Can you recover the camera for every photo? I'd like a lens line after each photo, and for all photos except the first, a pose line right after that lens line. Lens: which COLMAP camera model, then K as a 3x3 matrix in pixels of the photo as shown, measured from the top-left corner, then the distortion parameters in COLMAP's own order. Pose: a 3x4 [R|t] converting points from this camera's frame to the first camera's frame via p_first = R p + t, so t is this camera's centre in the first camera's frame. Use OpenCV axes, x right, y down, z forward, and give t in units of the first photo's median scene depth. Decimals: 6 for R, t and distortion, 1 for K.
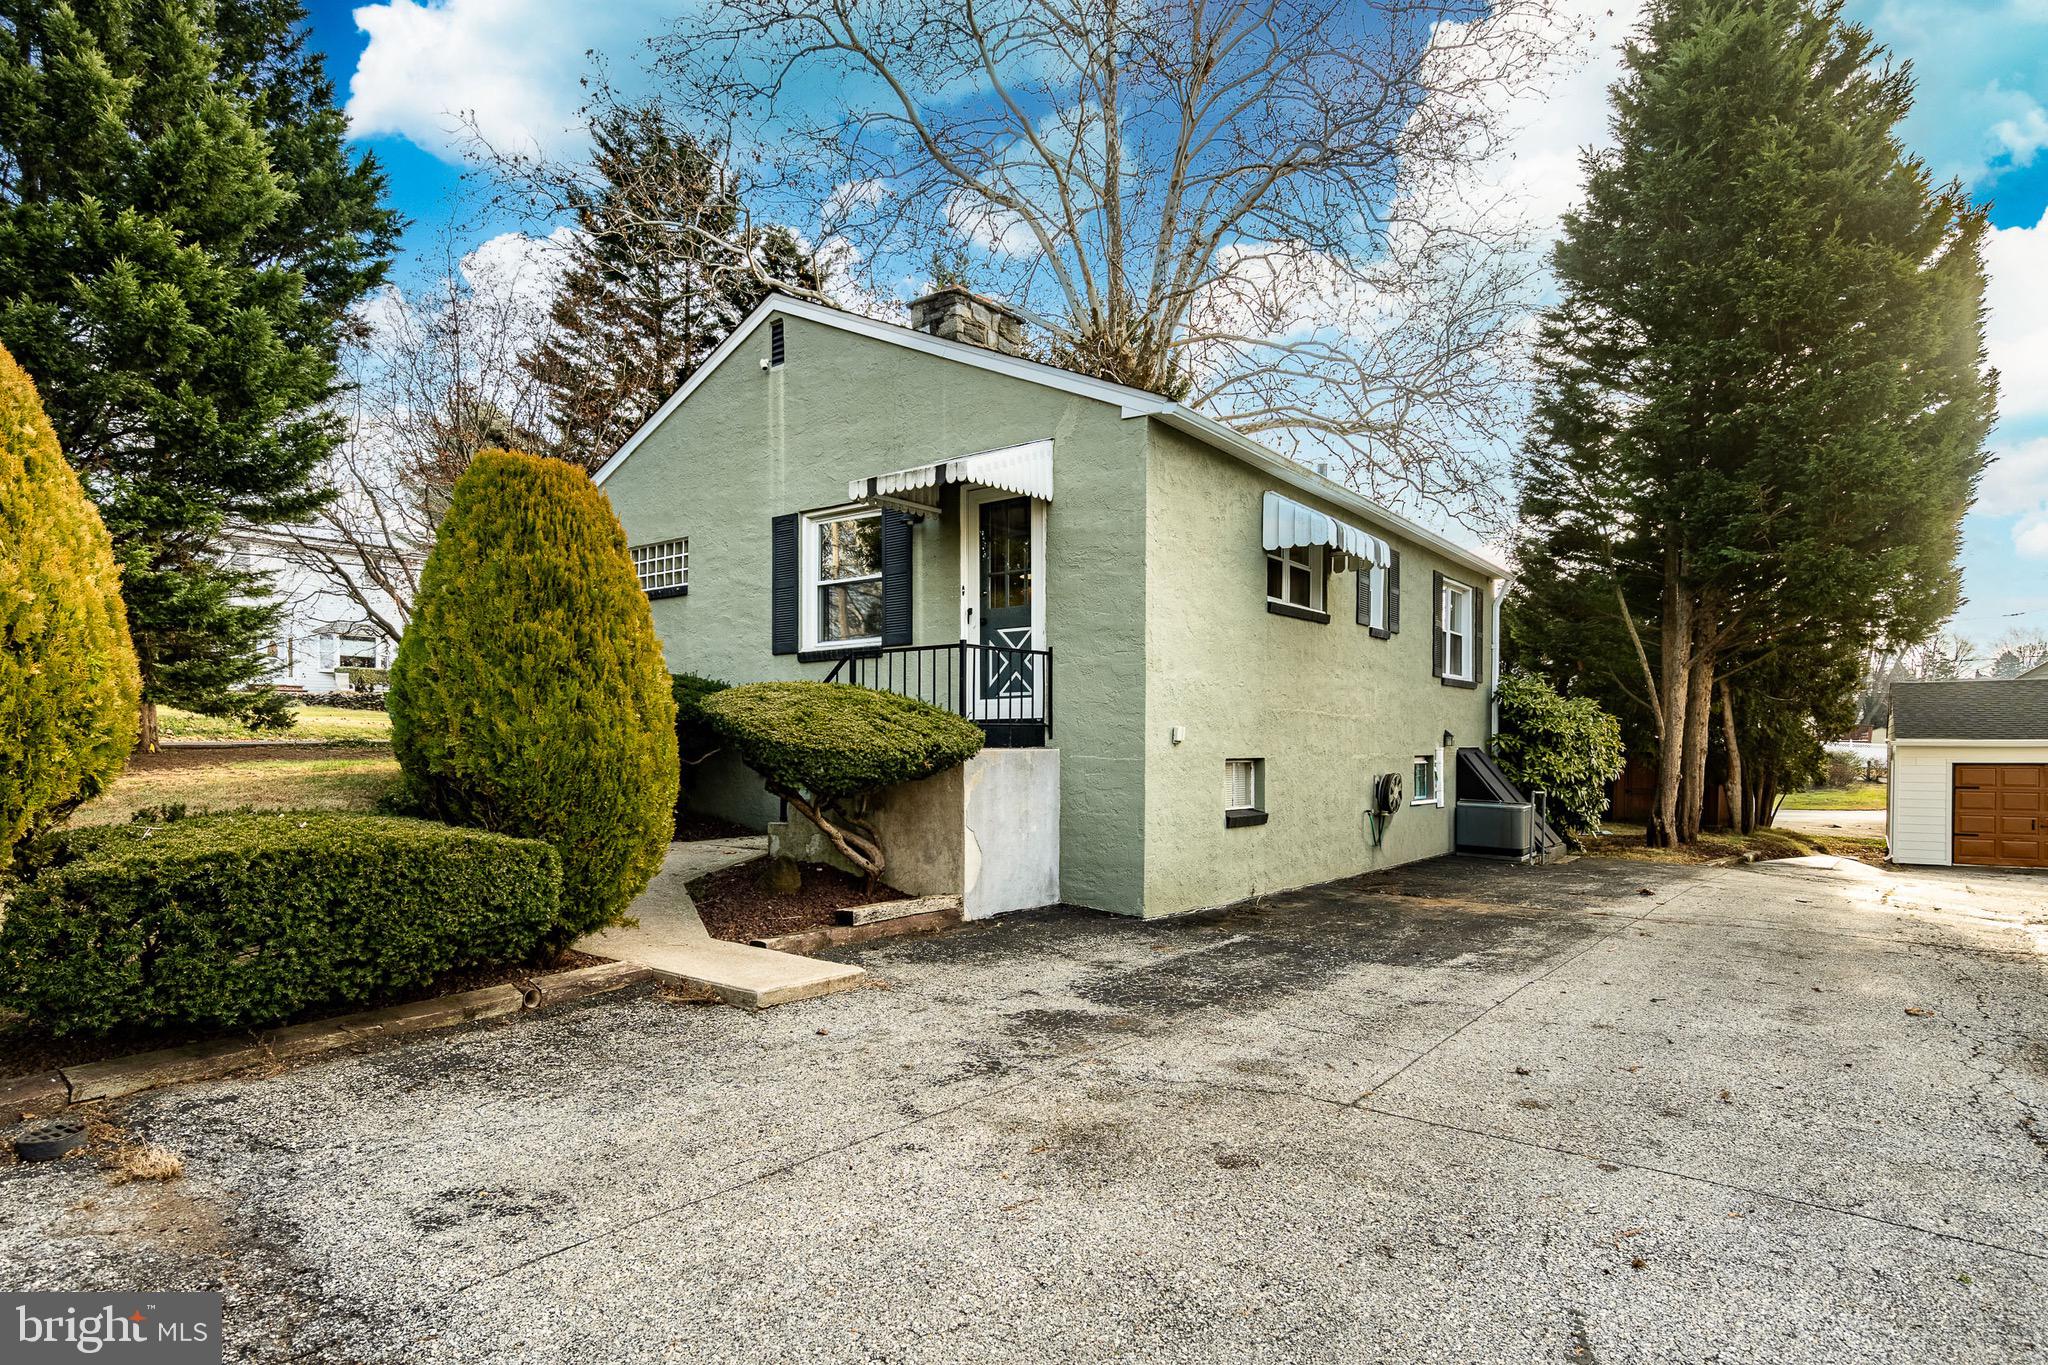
lens RADIAL K [[1016.8, 0, 1039.5], [0, 1016.8, 724.3], [0, 0, 1]] dist [-0.000561, -0.000840]
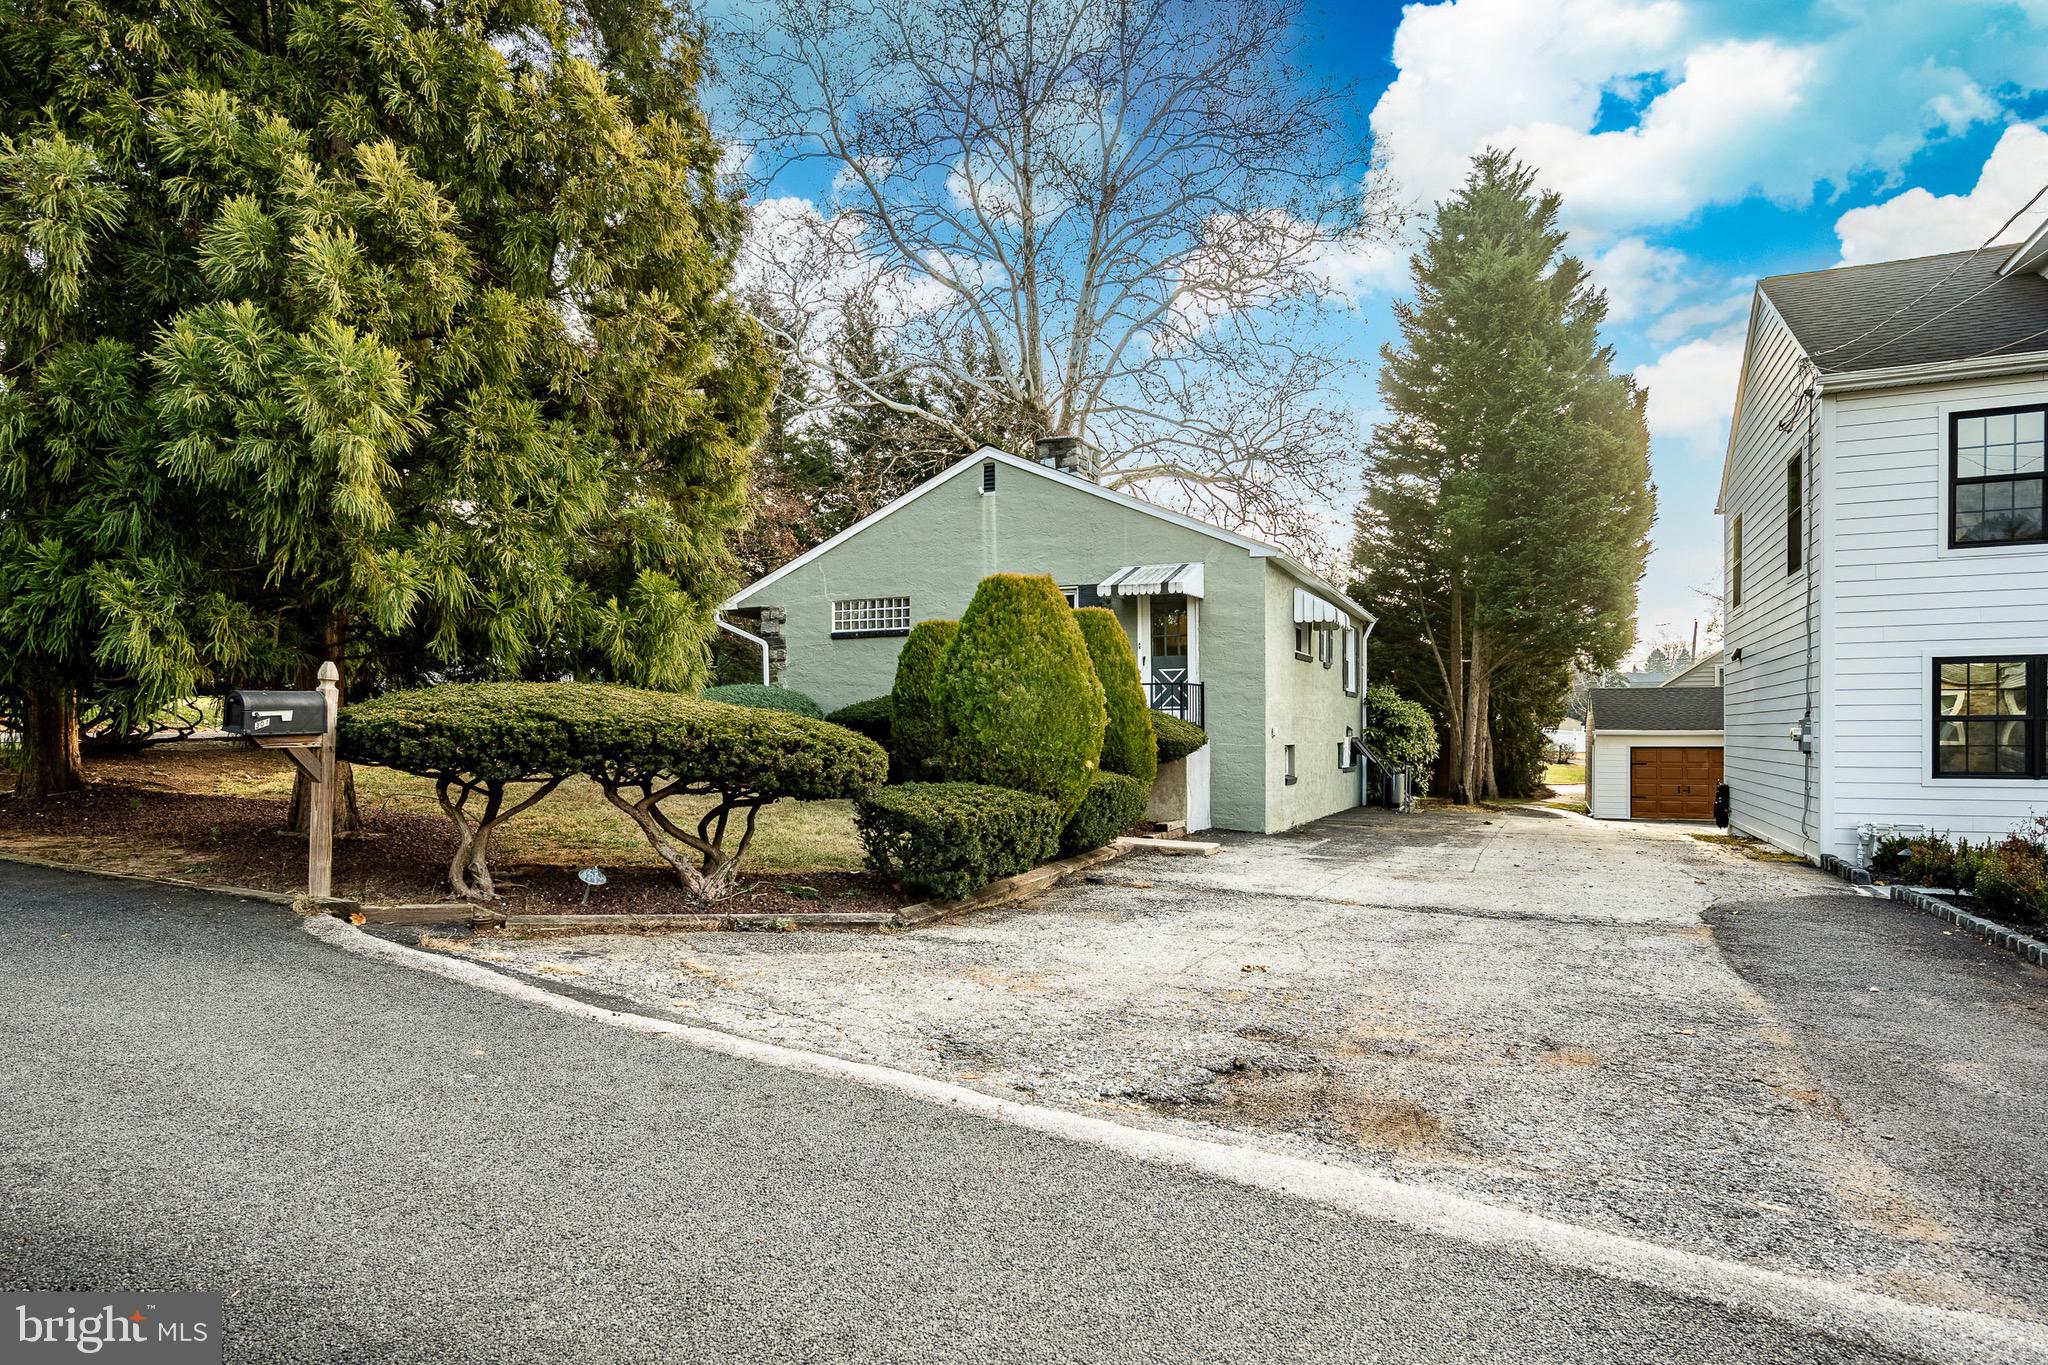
lens RADIAL K [[1016.8, 0, 1022.9], [0, 1016.8, 690.8], [0, 0, 1]] dist [-0.000561, -0.000840]
pose [[0.979178, 0.007059, 0.202881, -0.399280], [-0.003094, 0.999798, -0.019851, -0.015262], [-0.202980, 0.018810, 0.979002, -0.400509]]
